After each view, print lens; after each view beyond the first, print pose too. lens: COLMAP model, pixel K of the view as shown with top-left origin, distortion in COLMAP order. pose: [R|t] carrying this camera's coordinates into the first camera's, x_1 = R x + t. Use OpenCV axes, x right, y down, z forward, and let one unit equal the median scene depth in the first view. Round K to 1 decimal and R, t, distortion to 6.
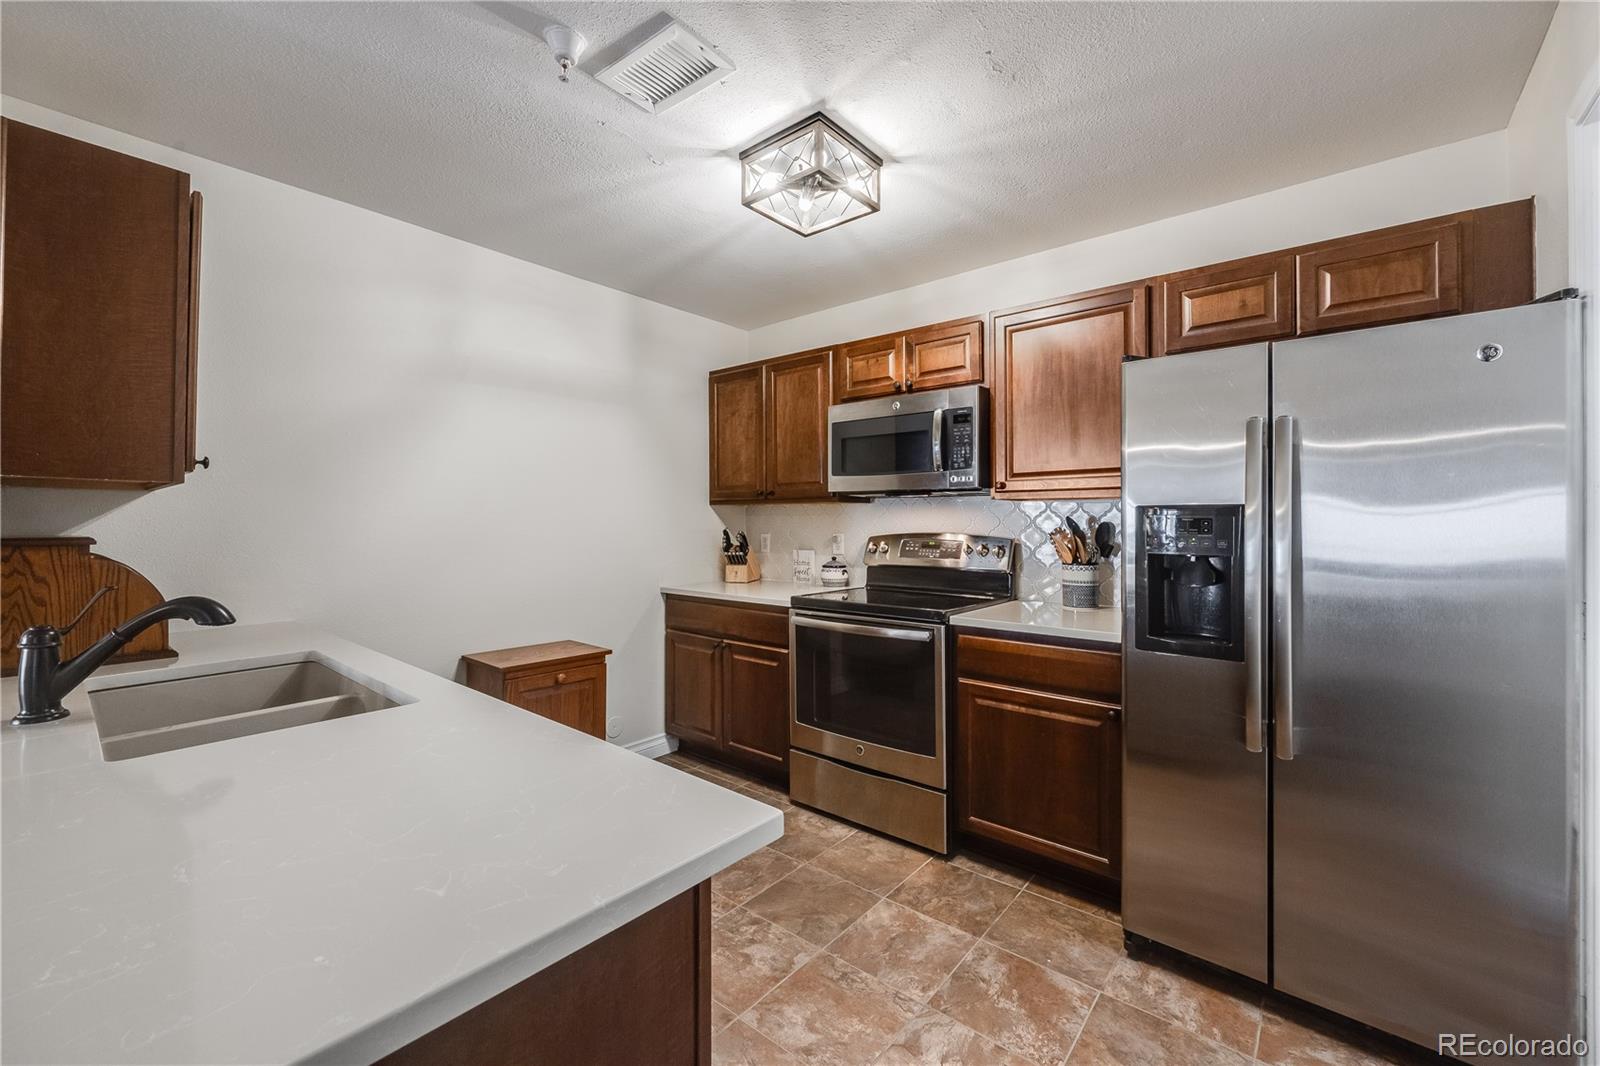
lens RADIAL K [[648.5, 0, 803.1], [0, 648.5, 517.2], [0, 0, 1]] dist [-0.001733, 0.000189]
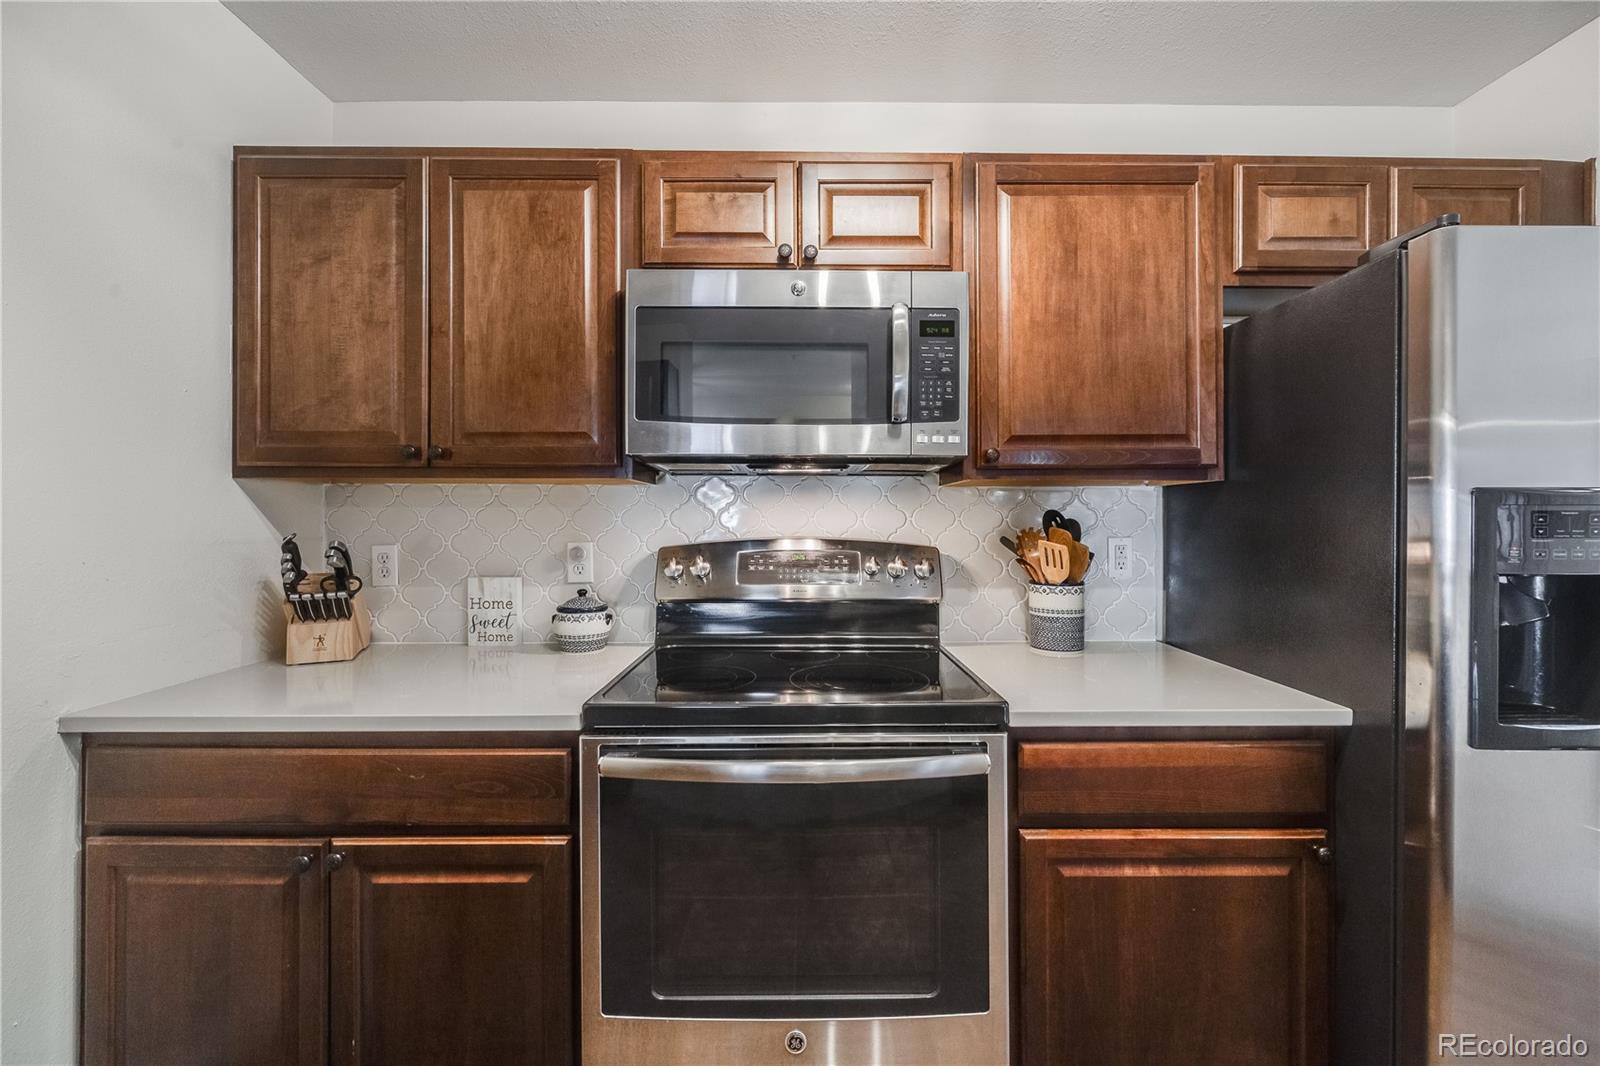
lens RADIAL K [[648.5, 0, 803.1], [0, 648.5, 517.2], [0, 0, 1]] dist [-0.001733, 0.000189]
pose [[0.761189, 0.003218, 0.648522, -0.163217], [-0.003406, 0.999994, -0.000965, 0.005632], [-0.648521, -0.001474, 0.761196, 0.562966]]
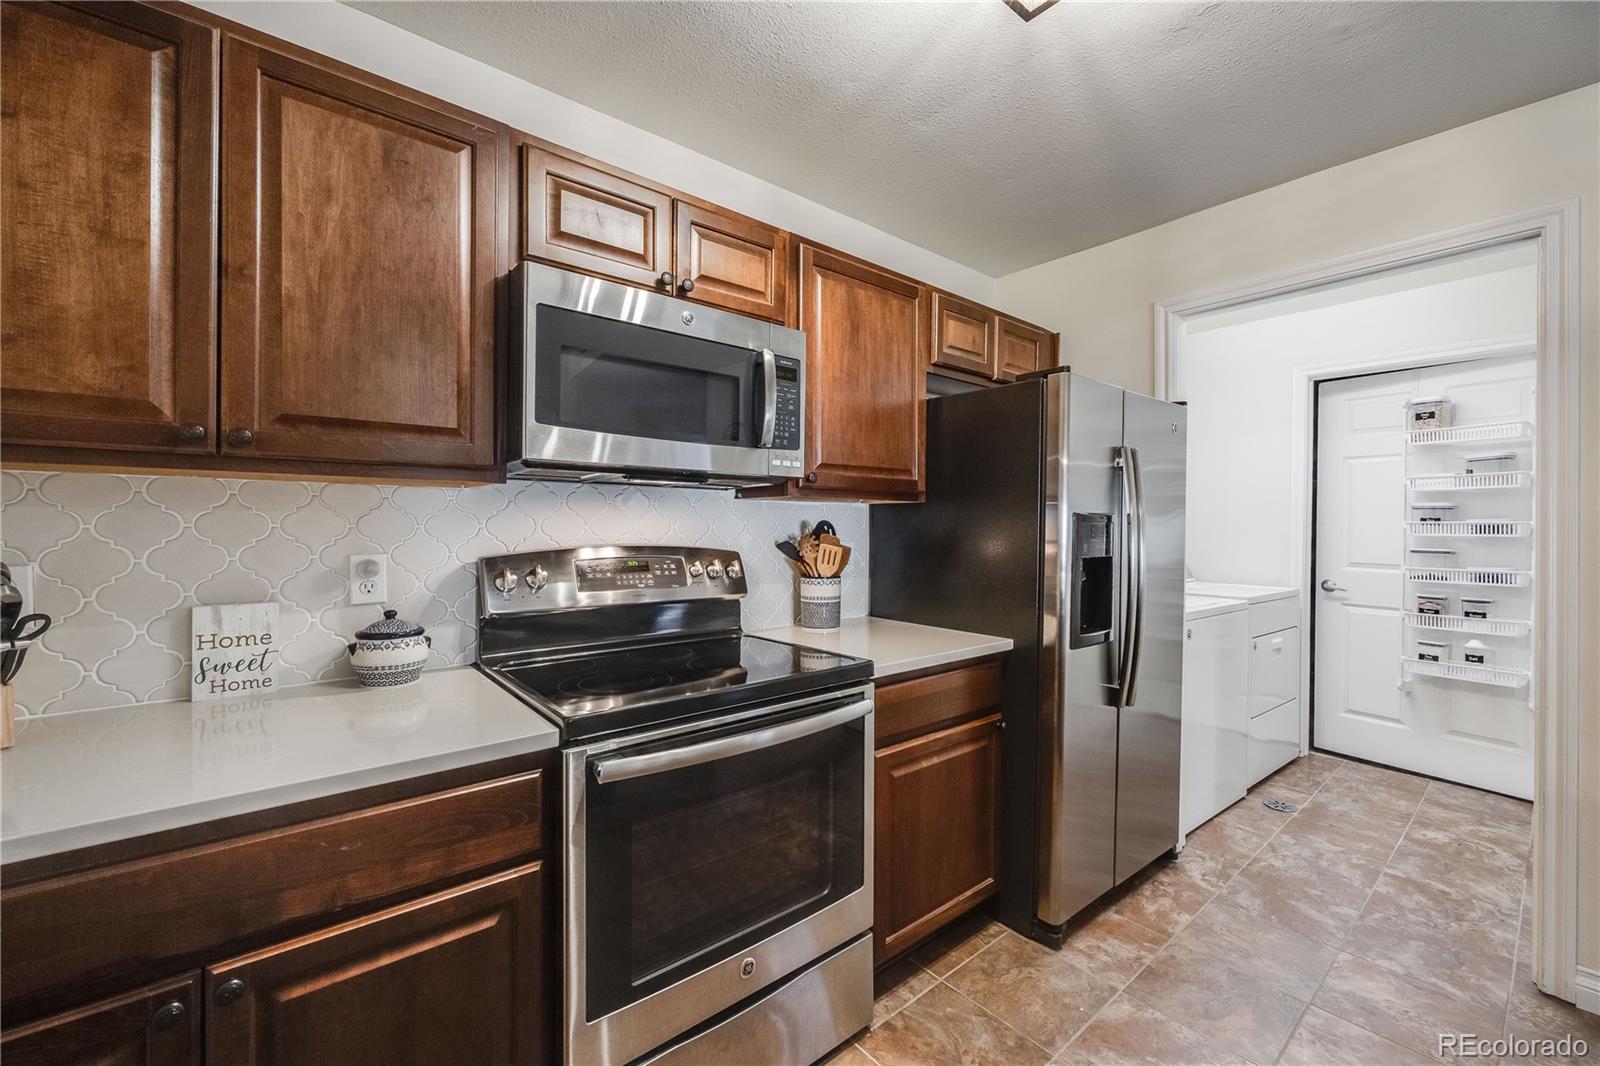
lens RADIAL K [[651.5, 0, 806.8], [0, 651.5, 528.7], [0, 0, 1]] dist [-0.000491, -0.000120]
pose [[0.178638, -0.003819, 0.983907, -0.352886], [-0.009680, 0.999937, 0.005639, 0.003330], [-0.983867, -0.010531, 0.178590, 0.731306]]
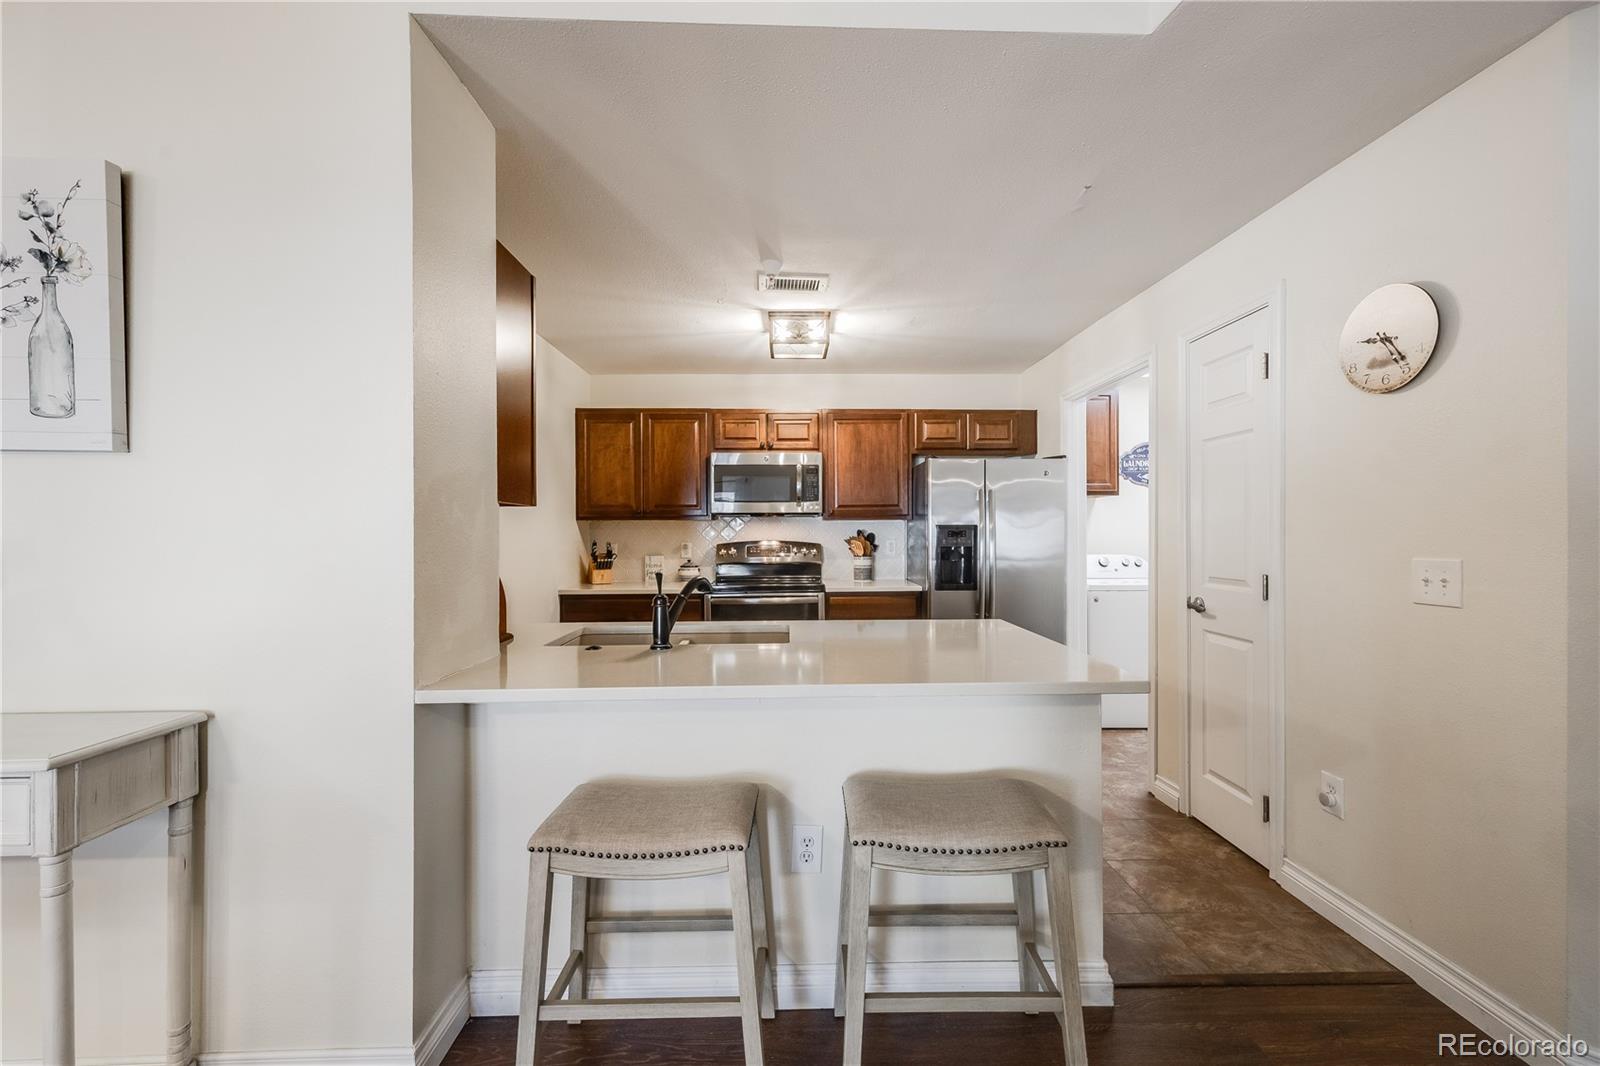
lens RADIAL K [[651.5, 0, 806.8], [0, 651.5, 528.7], [0, 0, 1]] dist [-0.000491, -0.000120]
pose [[0.749217, 0.001810, 0.662322, -0.744861], [0.001648, 0.999988, -0.004597, 0.003068], [-0.662322, 0.004536, 0.749206, -0.208460]]
